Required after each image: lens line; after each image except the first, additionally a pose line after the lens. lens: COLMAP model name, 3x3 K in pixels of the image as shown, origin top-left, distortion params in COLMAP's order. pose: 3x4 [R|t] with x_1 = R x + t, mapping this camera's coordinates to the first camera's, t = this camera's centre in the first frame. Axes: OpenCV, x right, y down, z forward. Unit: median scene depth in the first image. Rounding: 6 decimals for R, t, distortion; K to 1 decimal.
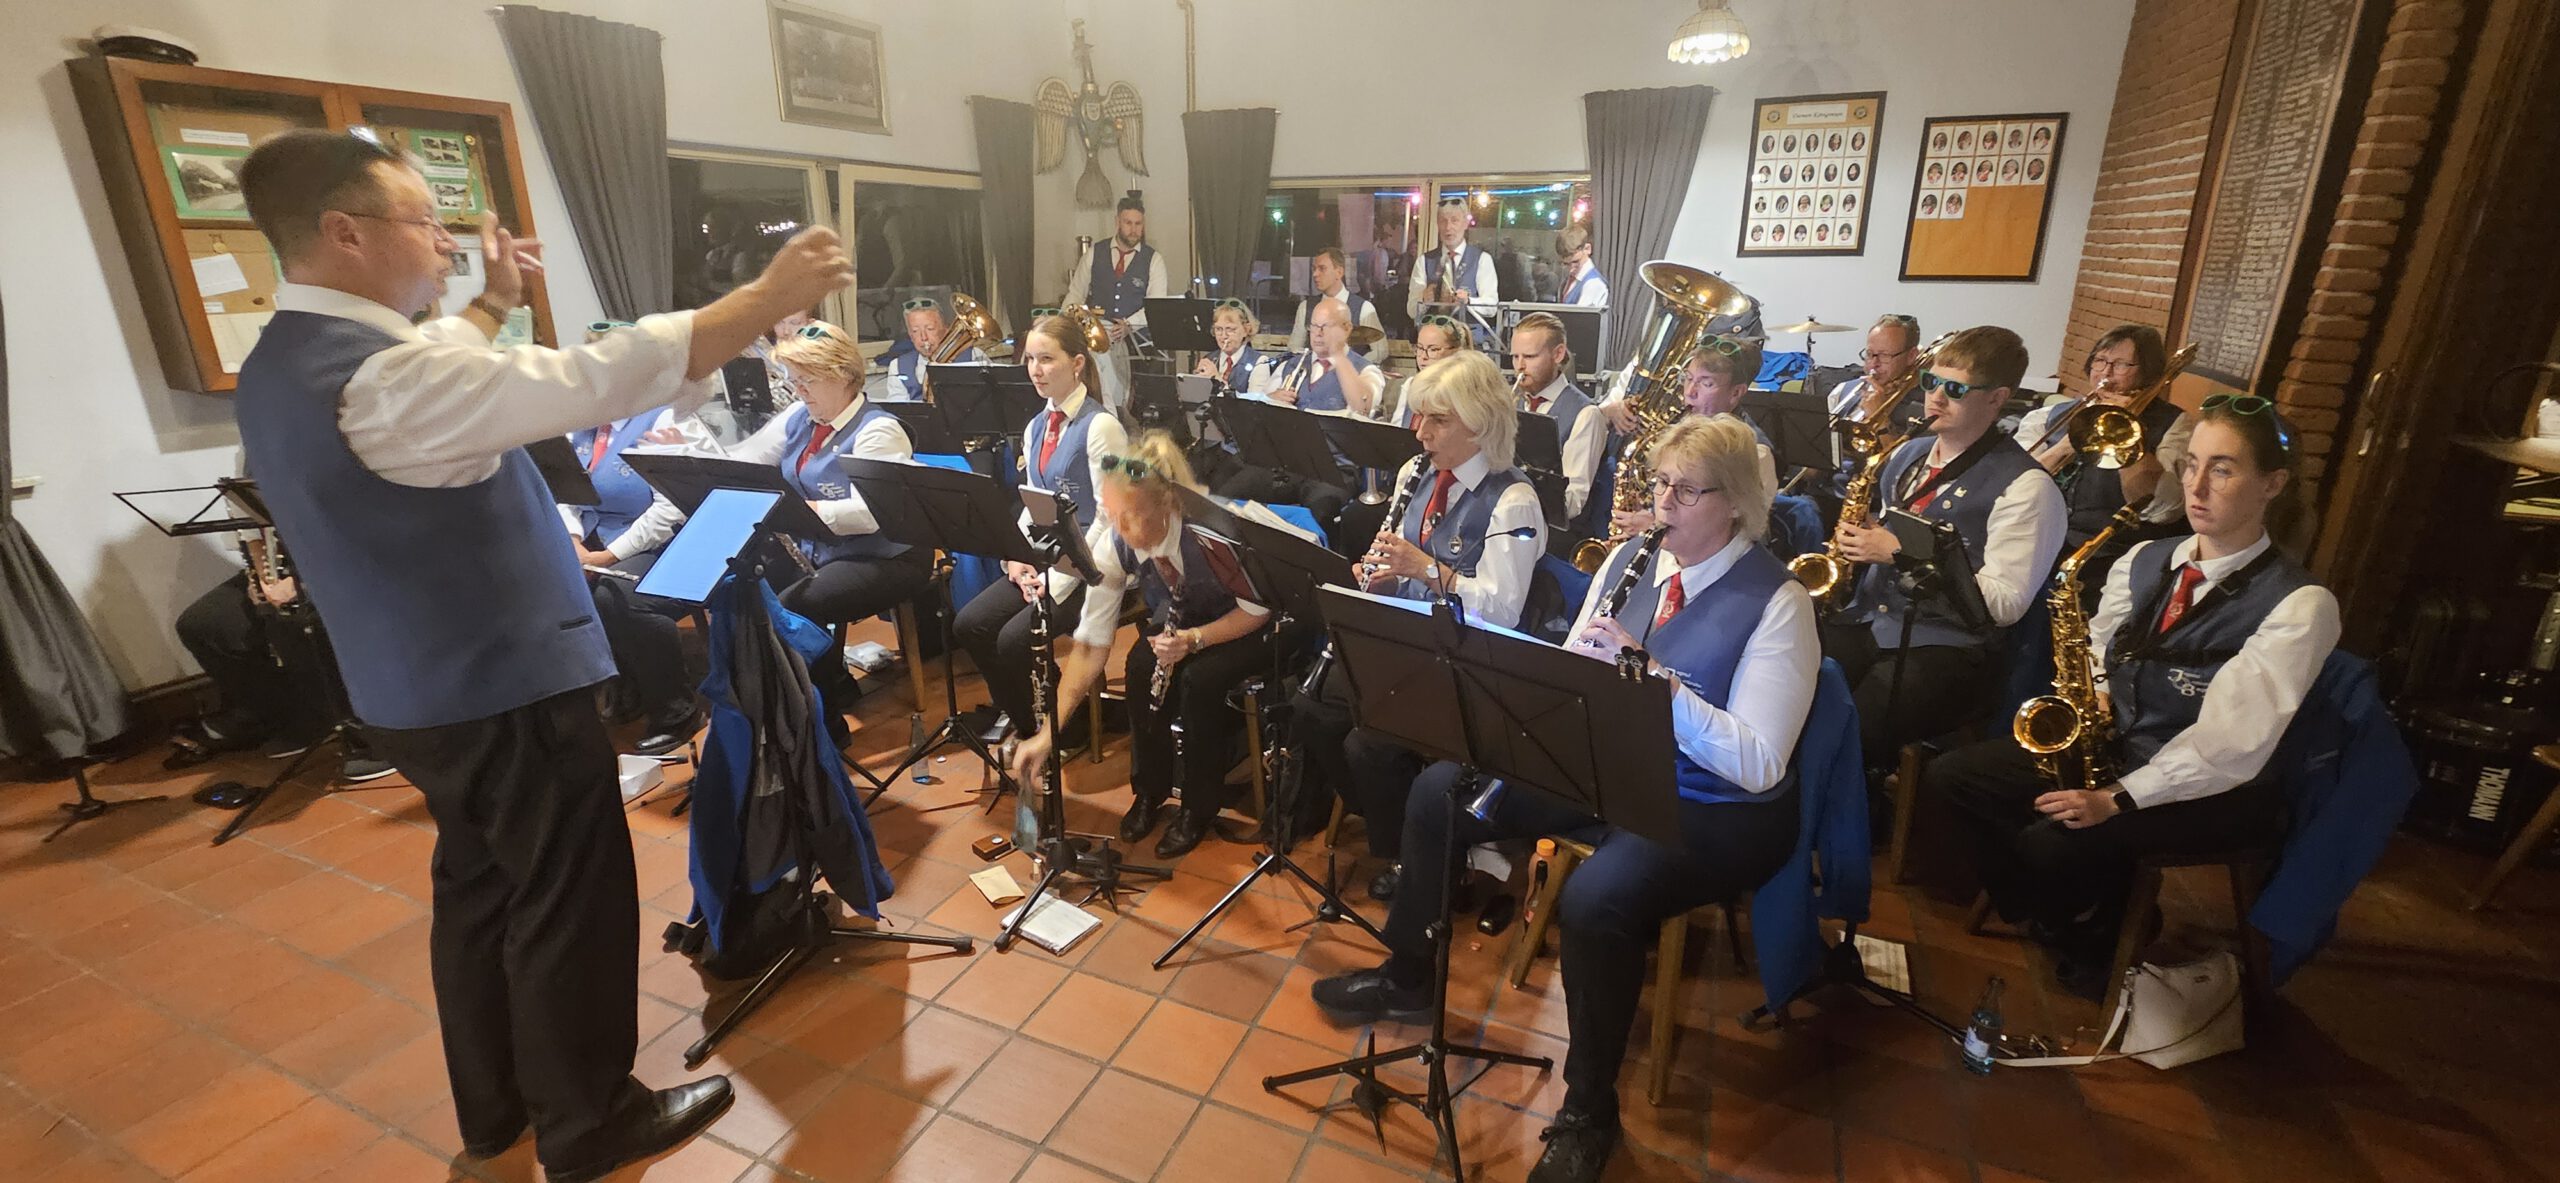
lens RADIAL K [[1061.9, 0, 1284.9], [0, 1061.9, 602.3], [0, 0, 1]] dist [-0.001292, 0.000164]
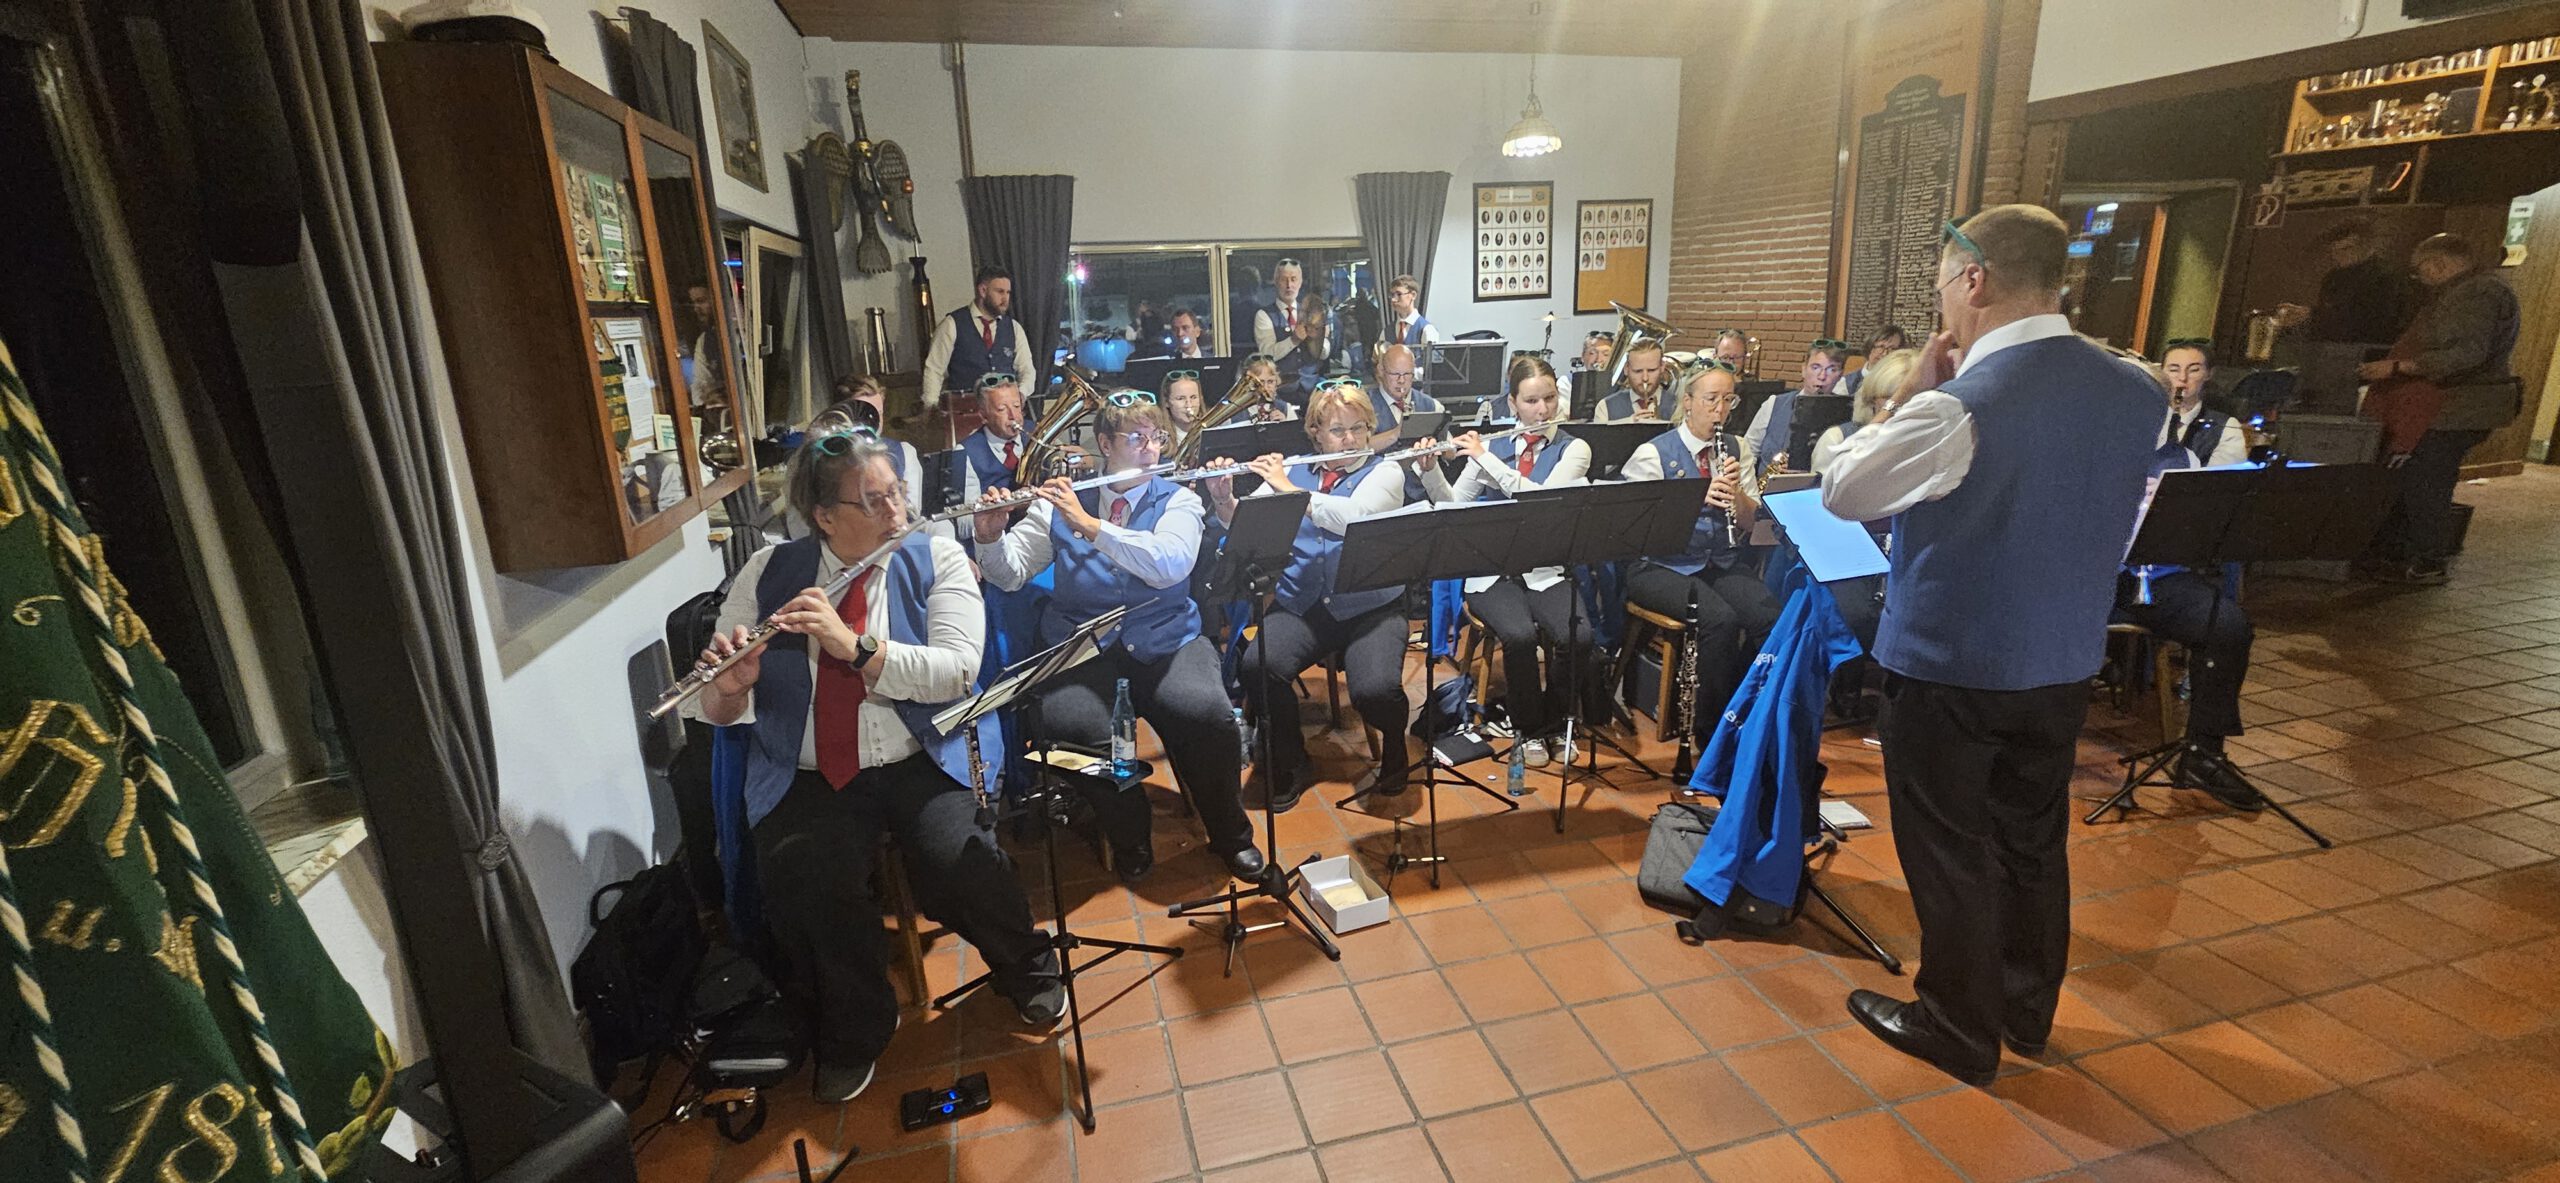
lens RADIAL K [[1061.9, 0, 1307.8], [0, 1061.9, 589.8], [0, 0, 1]] dist [-0.001292, 0.000164]
pose [[0.780514, -0.192857, 0.594646, -0.599697], [0.240593, 0.970626, -0.001000, -0.039256], [-0.576986, 0.143848, 0.803987, 0.146795]]
